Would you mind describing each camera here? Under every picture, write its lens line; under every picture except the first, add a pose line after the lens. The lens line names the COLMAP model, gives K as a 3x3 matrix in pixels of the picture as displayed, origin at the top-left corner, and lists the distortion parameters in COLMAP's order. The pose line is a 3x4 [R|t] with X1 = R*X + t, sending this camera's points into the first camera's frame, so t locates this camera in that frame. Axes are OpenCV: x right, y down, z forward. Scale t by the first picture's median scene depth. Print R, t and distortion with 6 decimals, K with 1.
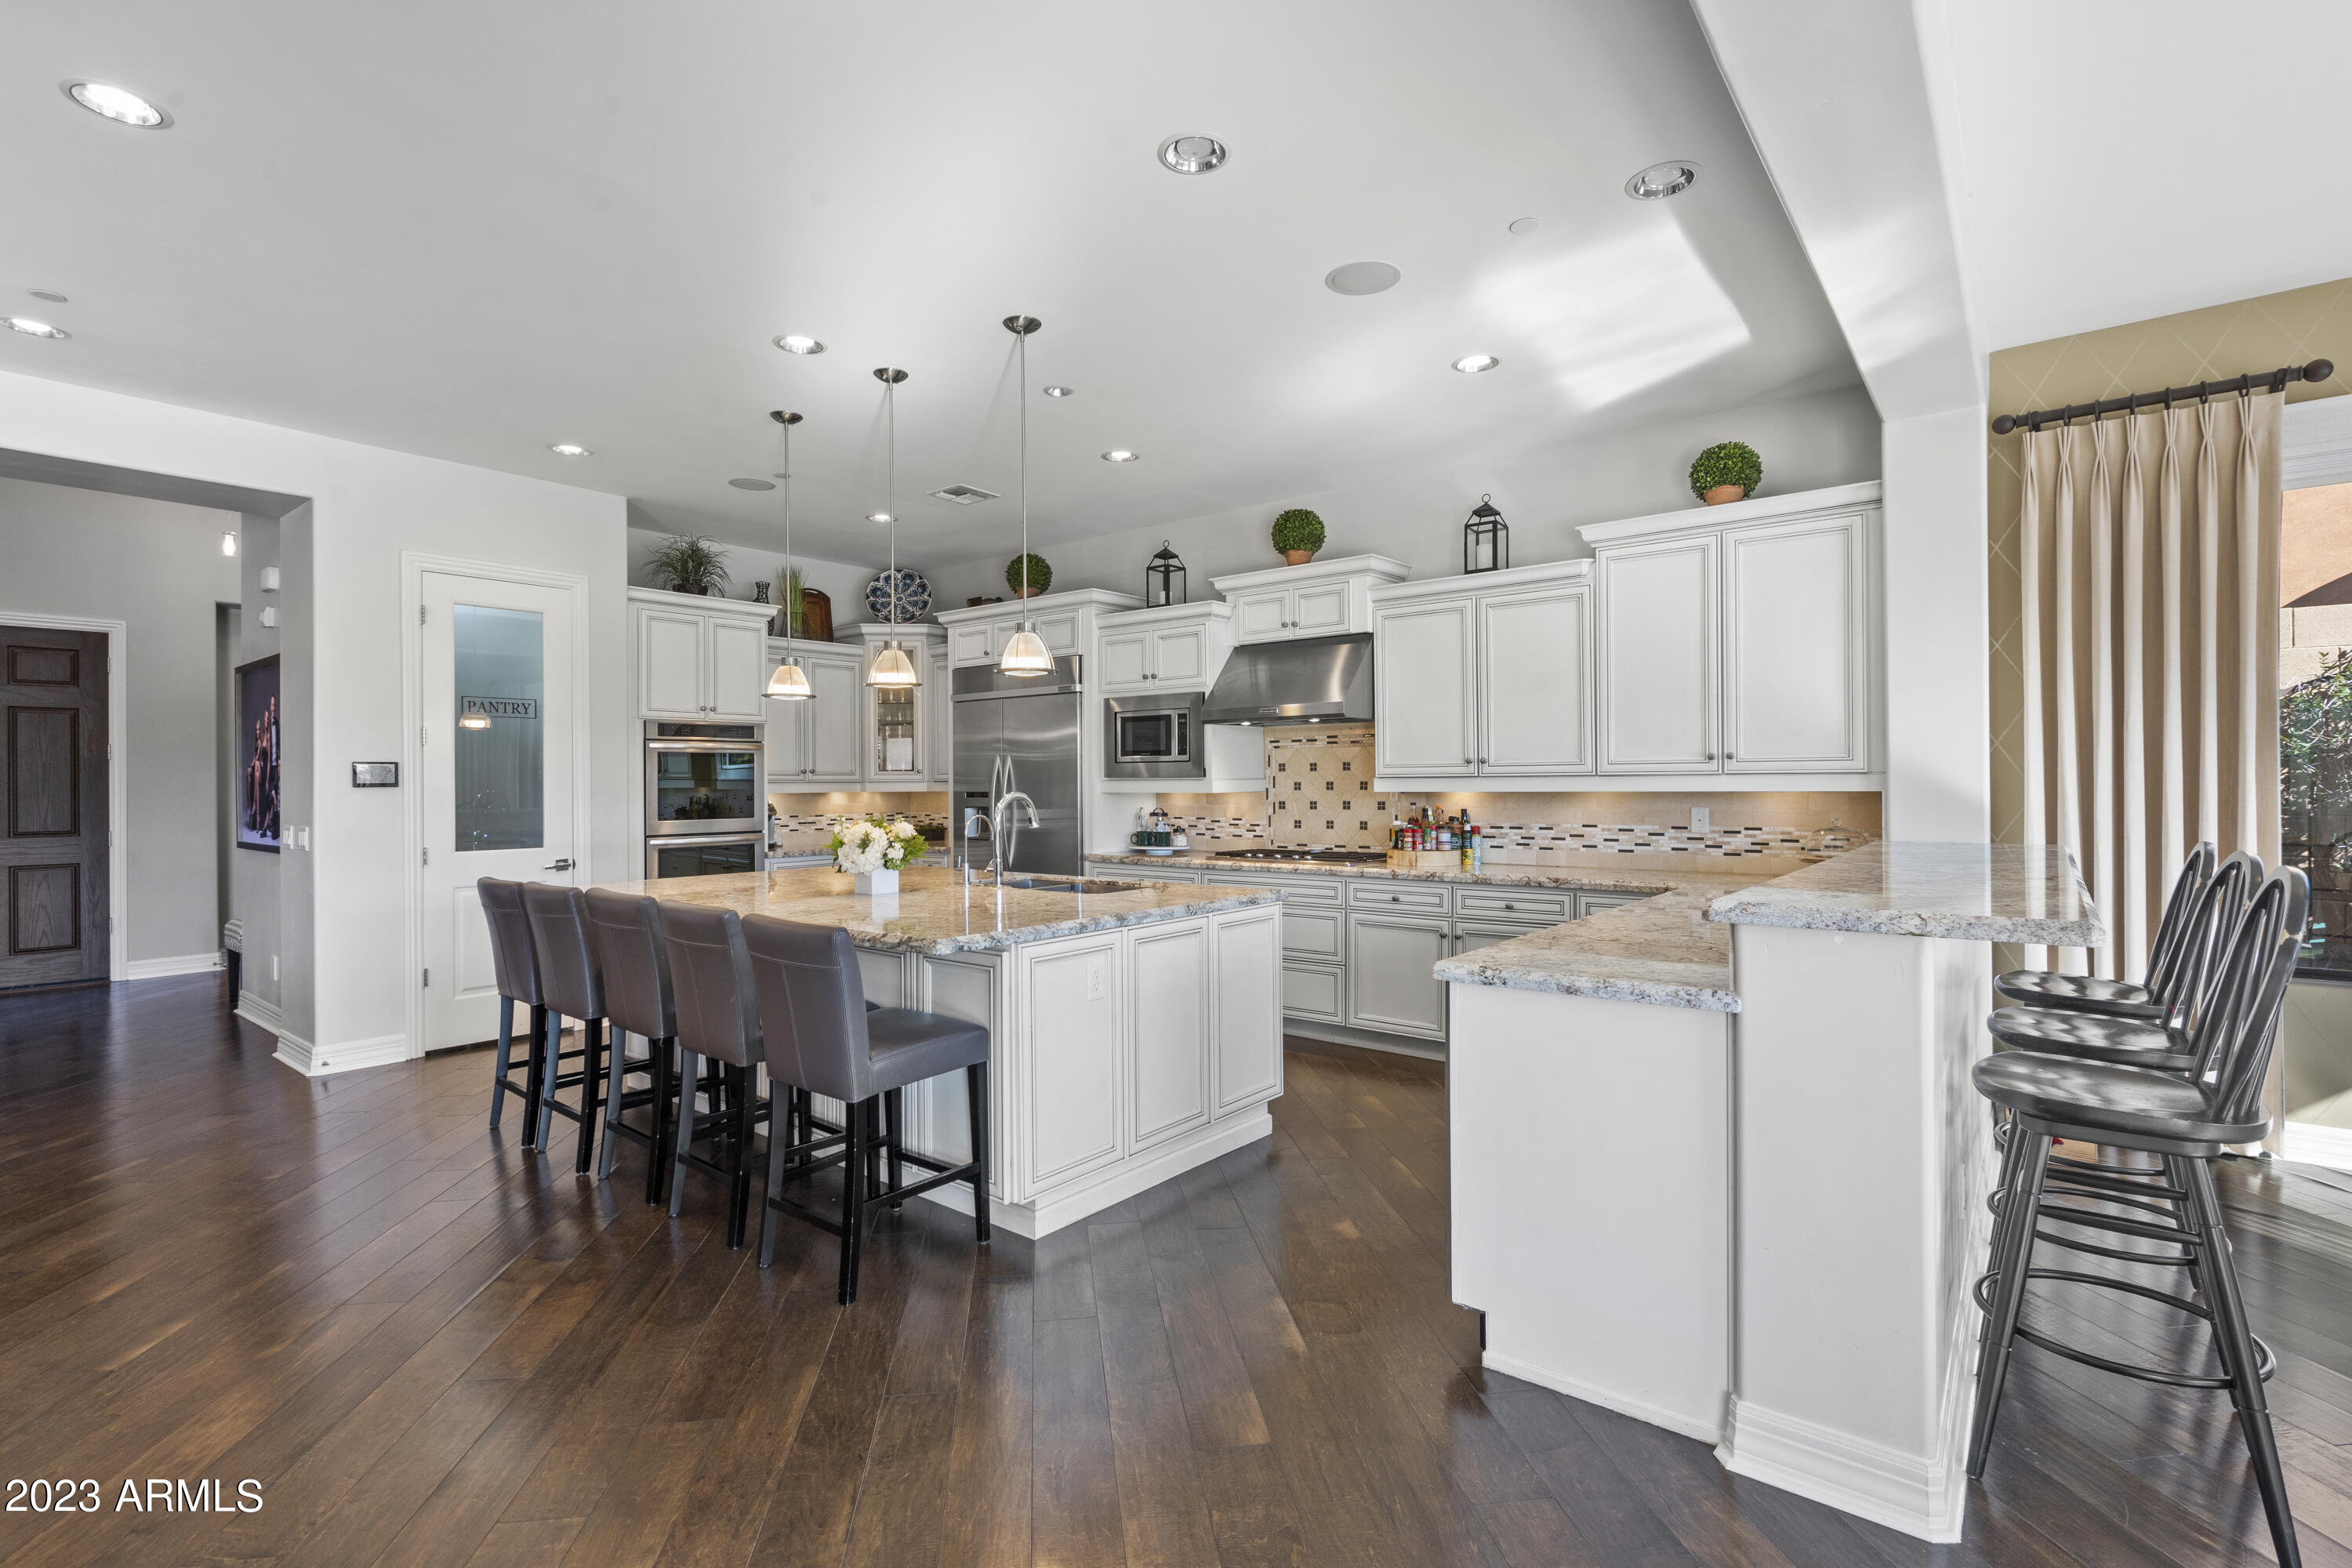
lens RADIAL K [[1064.8, 0, 1174.7], [0, 1064.8, 764.7], [0, 0, 1]] dist [-0.001232, 0.000187]
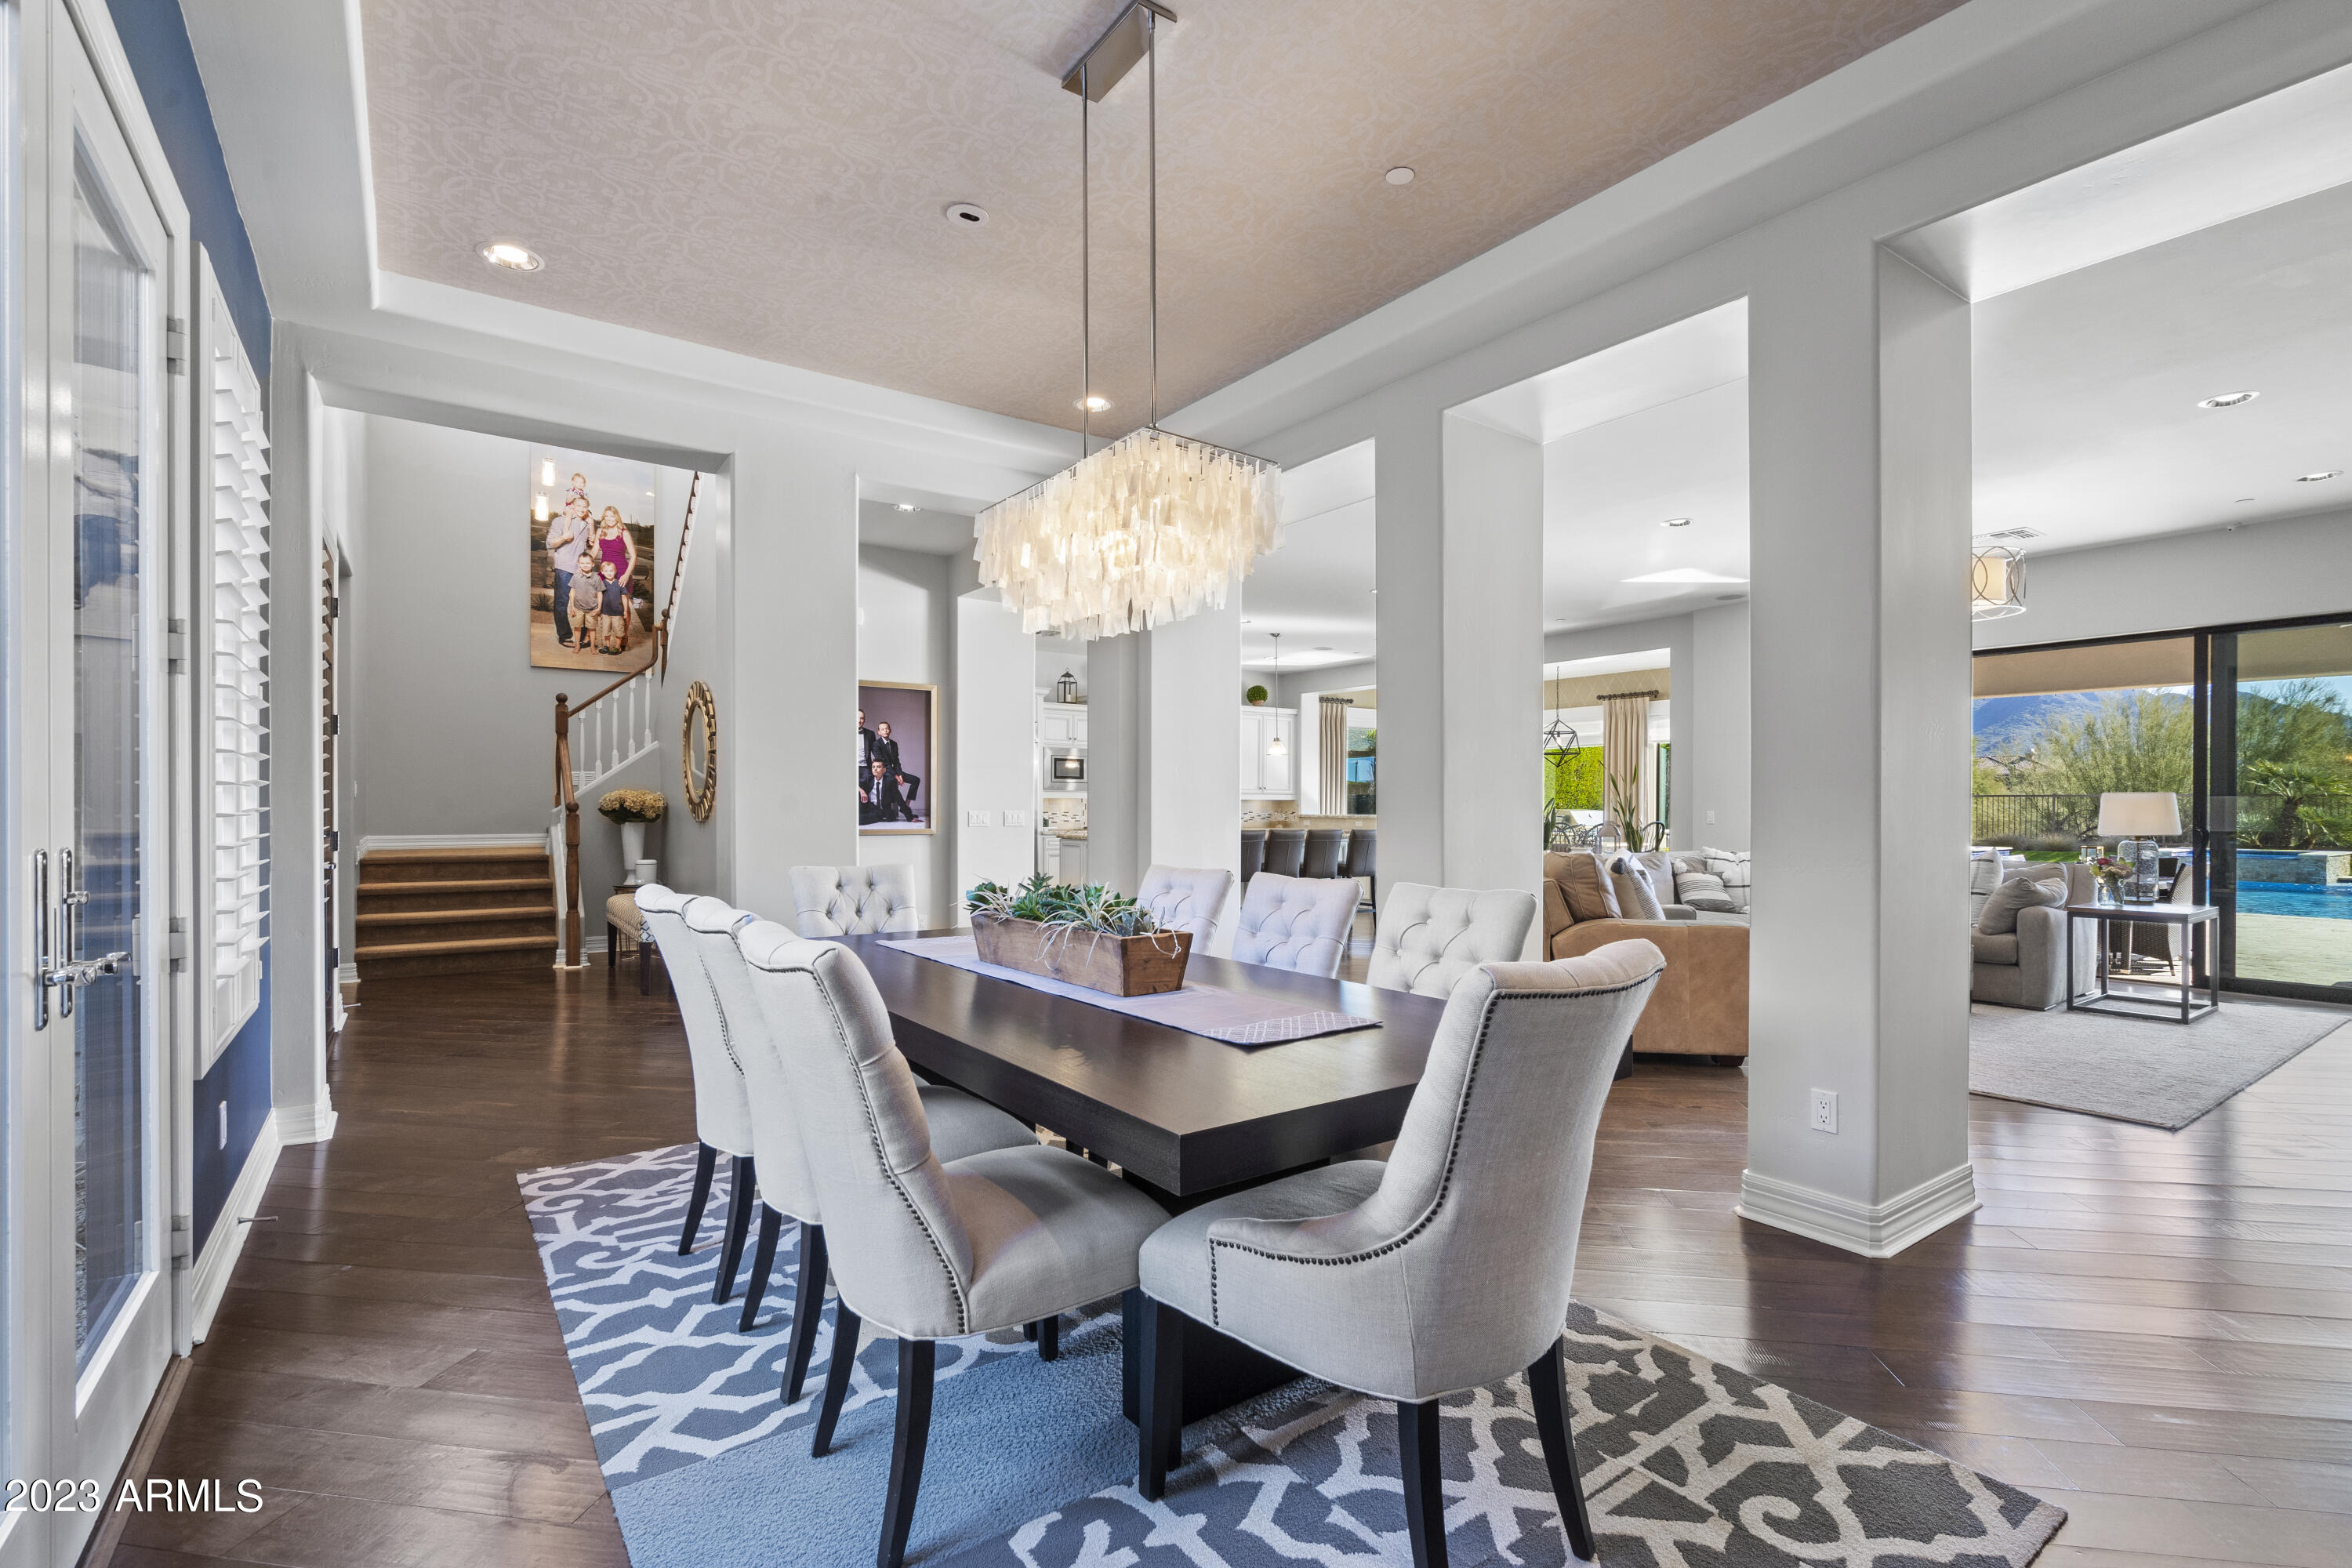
lens RADIAL K [[1072.2, 0, 1175.1], [0, 1072.2, 810.8], [0, 0, 1]] dist [-0.003989, 0.000540]
pose [[0.275631, -0.009377, 0.961218, -1.886617], [-0.034199, 0.999224, 0.019555, 0.003203], [-0.960655, -0.038263, 0.275097, 0.280729]]
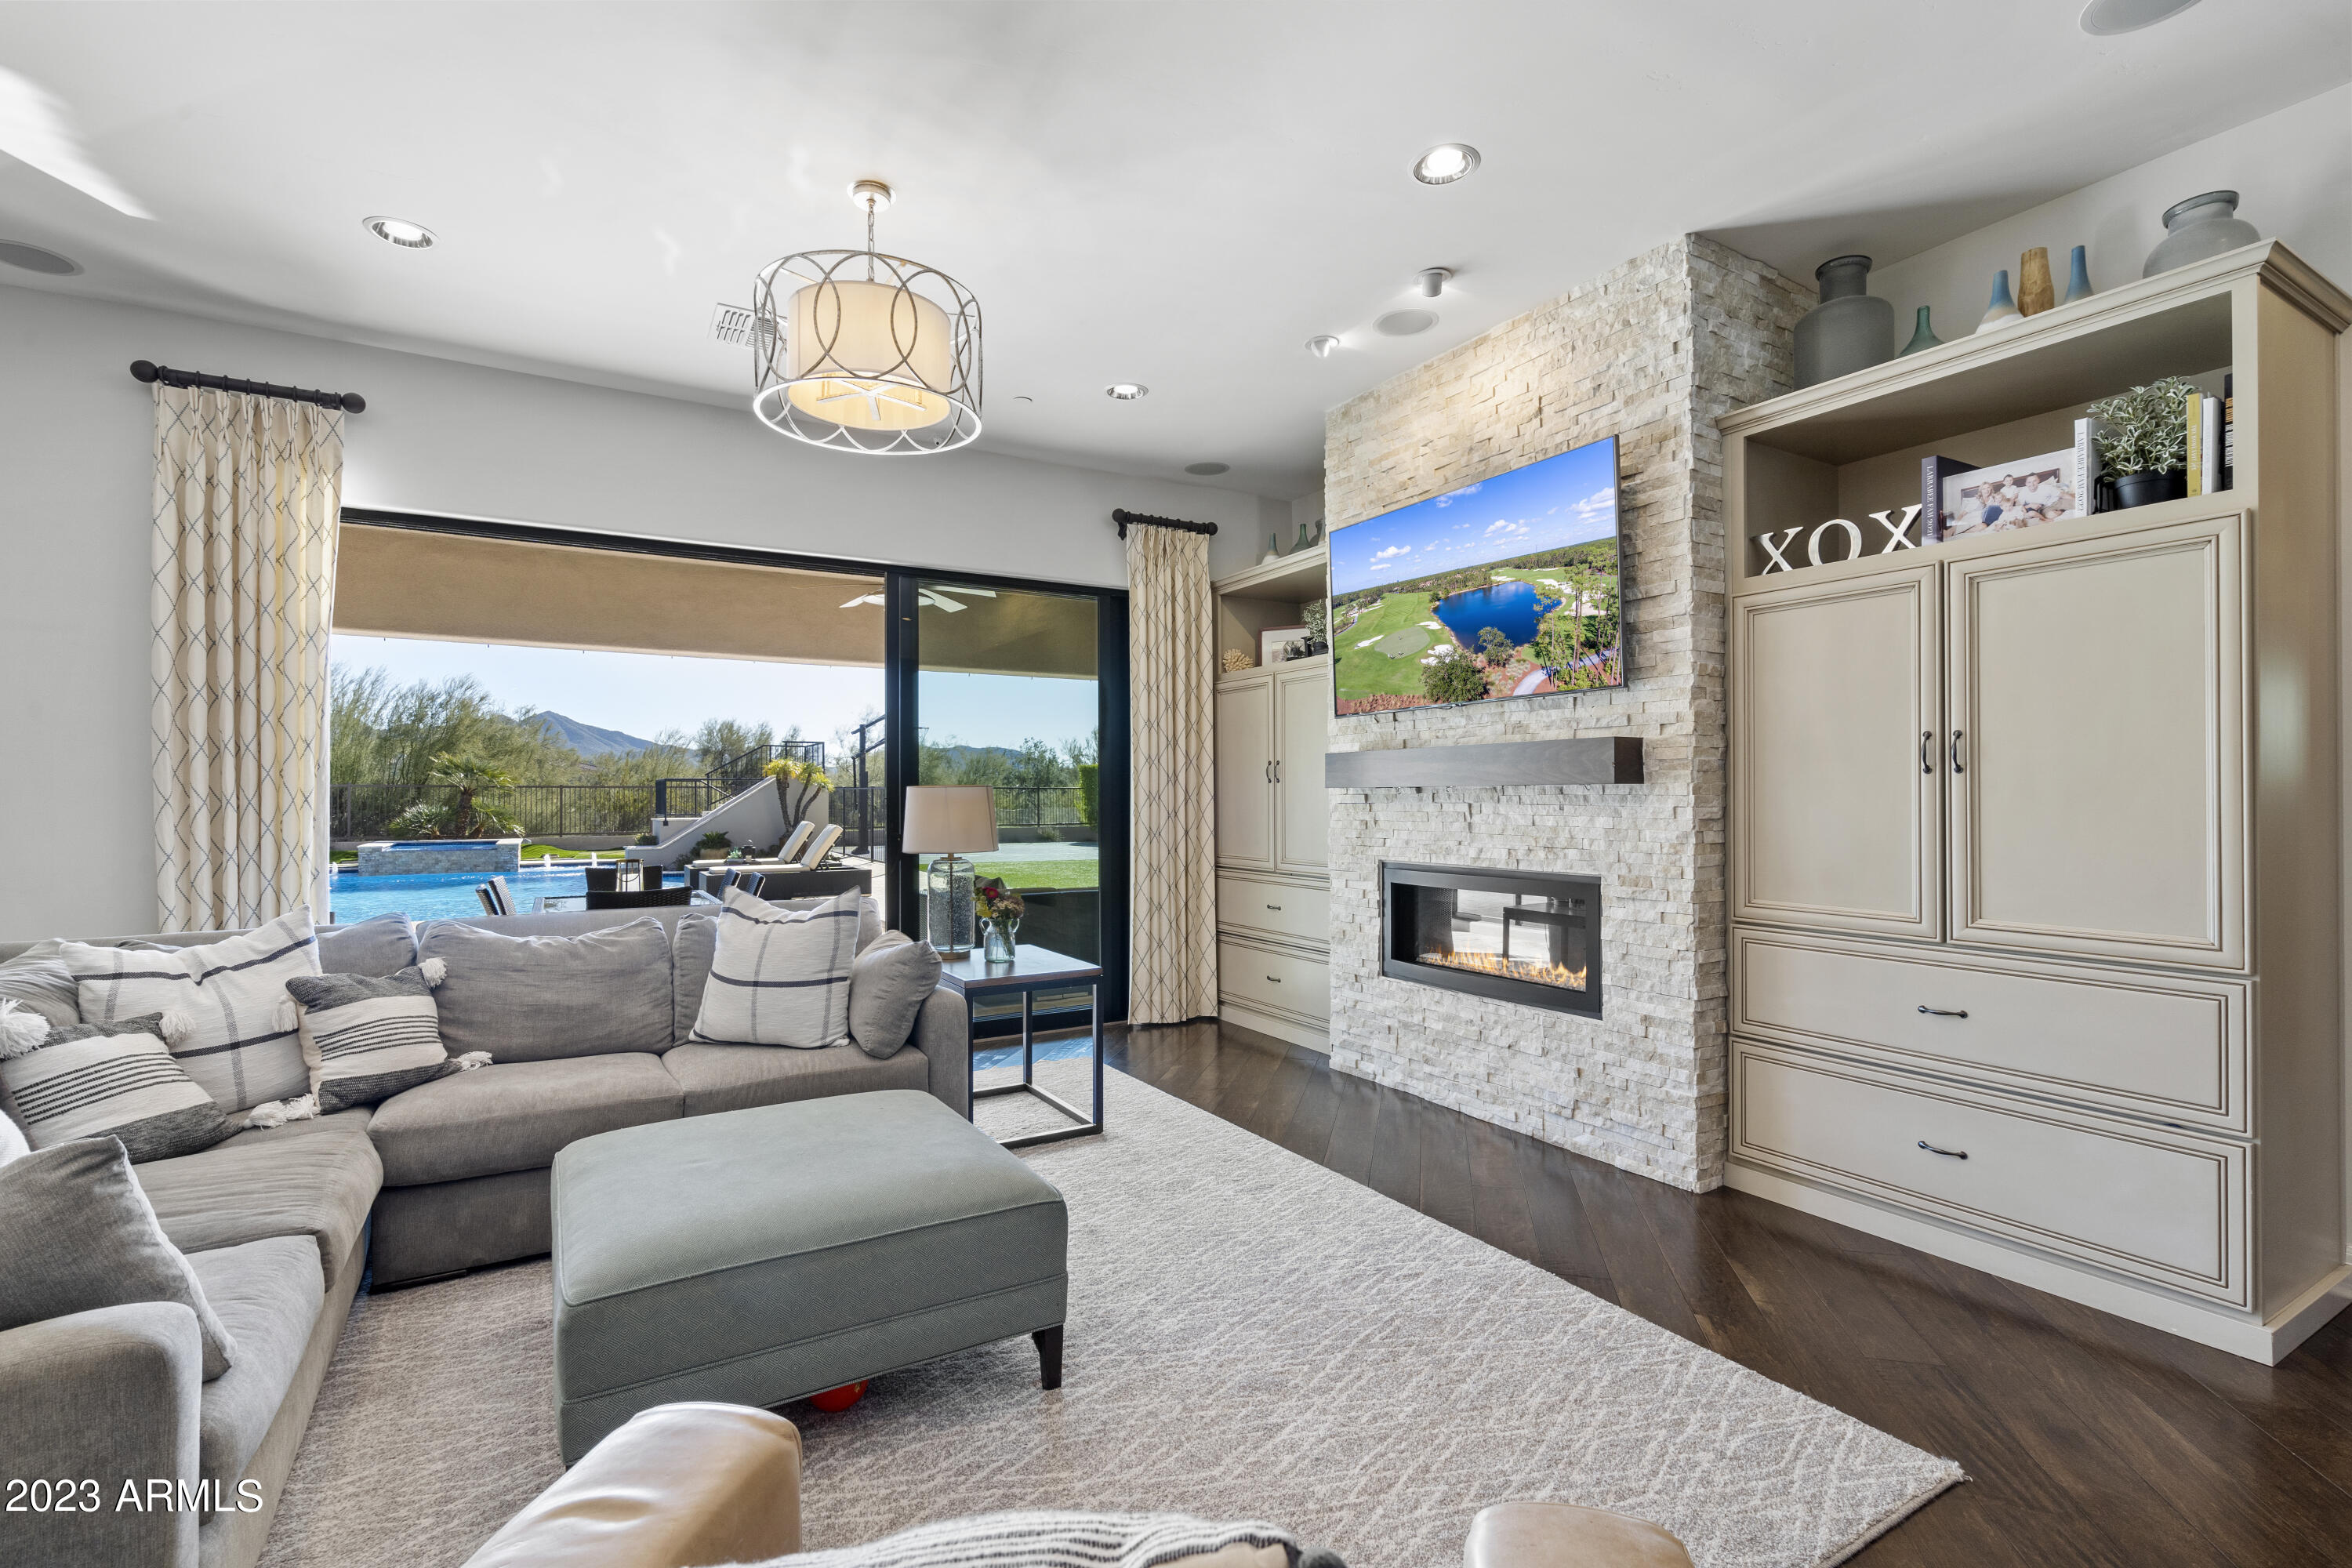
lens RADIAL K [[1056.2, 0, 1173.9], [0, 1056.2, 787.1], [0, 0, 1]] dist [-0.002466, -0.000319]
pose [[-0.936382, -0.000821, 0.350981, -0.989514], [-0.015172, 0.999157, -0.038142, -0.001359], [-0.350654, -0.041041, -0.935605, 0.253377]]
